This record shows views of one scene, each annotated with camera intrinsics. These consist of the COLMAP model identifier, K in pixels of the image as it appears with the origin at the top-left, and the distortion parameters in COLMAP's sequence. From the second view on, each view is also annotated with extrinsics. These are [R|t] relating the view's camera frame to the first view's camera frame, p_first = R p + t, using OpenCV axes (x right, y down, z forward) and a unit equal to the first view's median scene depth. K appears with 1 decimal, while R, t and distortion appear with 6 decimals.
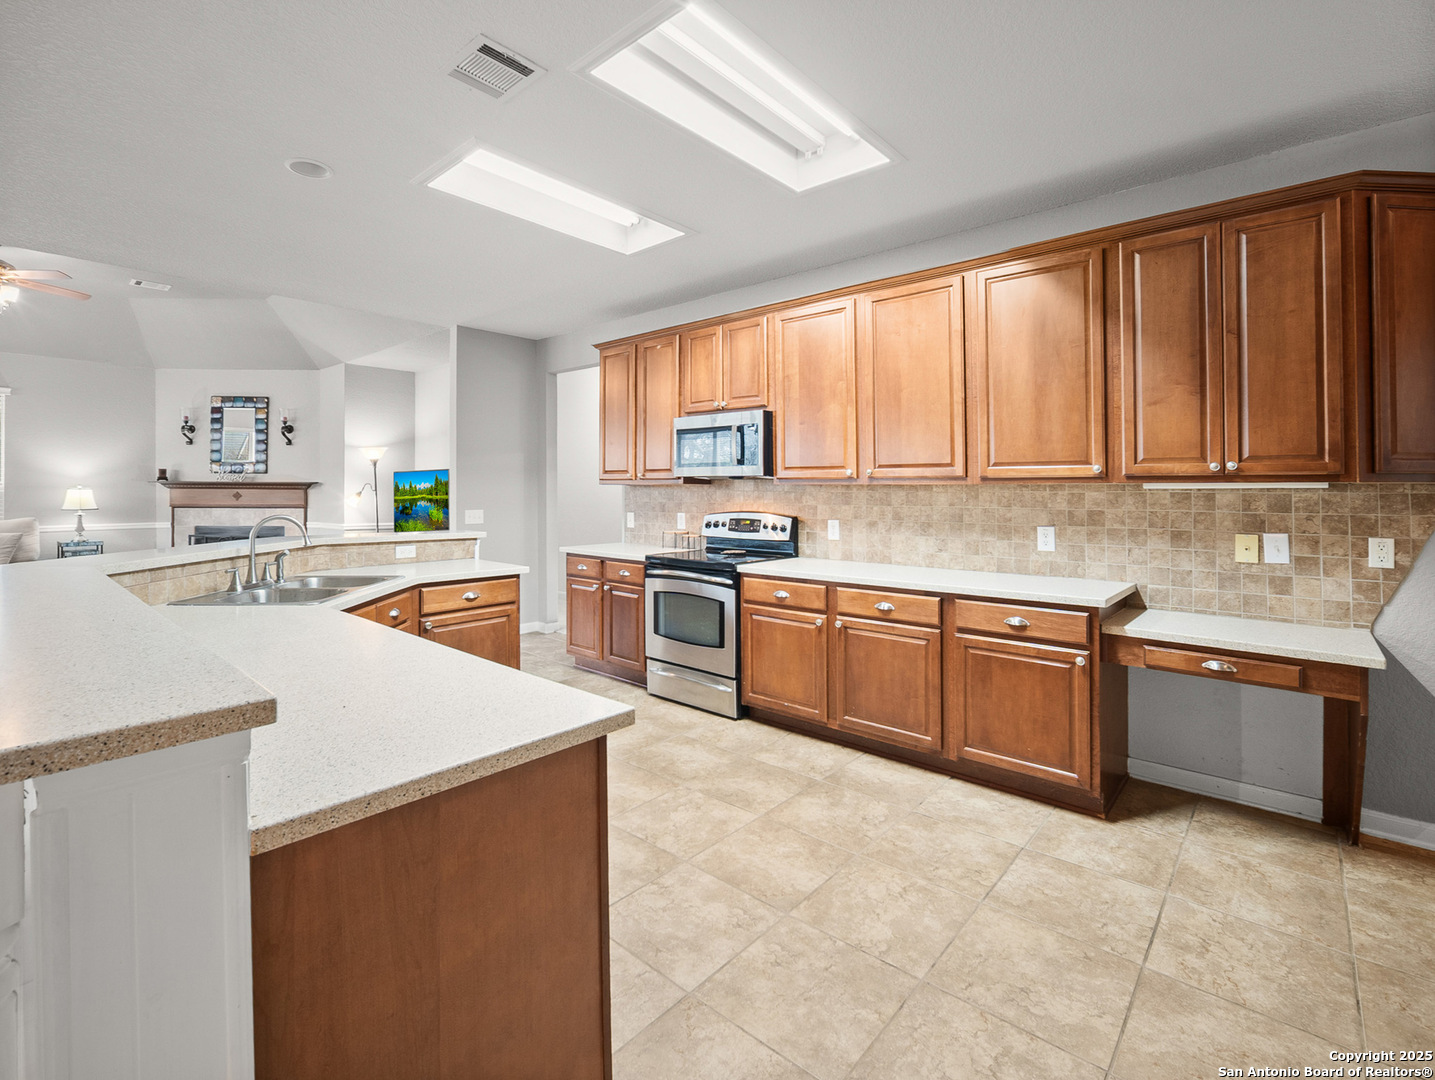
lens RADIAL K [[667.0, 0, 717.3], [0, 667.0, 495.0], [0, 0, 1]] dist [-0.025058, 0.000104]
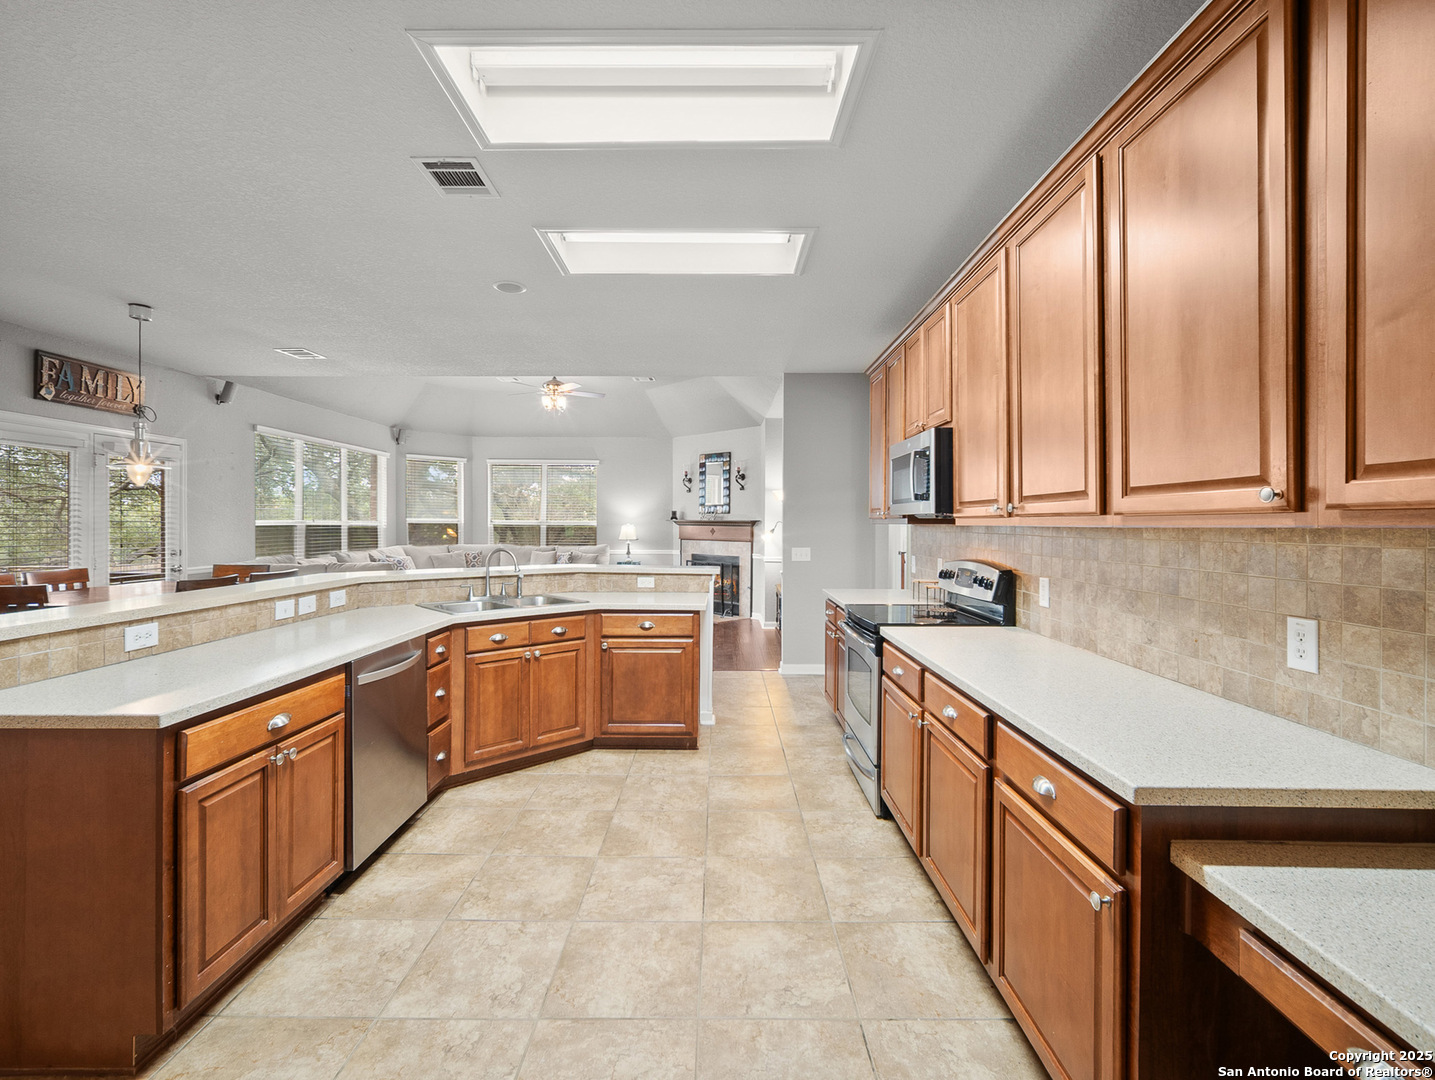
lens RADIAL K [[661.5, 0, 717.5], [0, 661.5, 540.0], [0, 0, 1]] dist [0.000422, 0.000230]
pose [[0.655262, 0.018228, -0.755182, 0.503818], [-0.006285, 0.999806, 0.018679, -0.011918], [0.755376, -0.007493, 0.655249, 0.333832]]
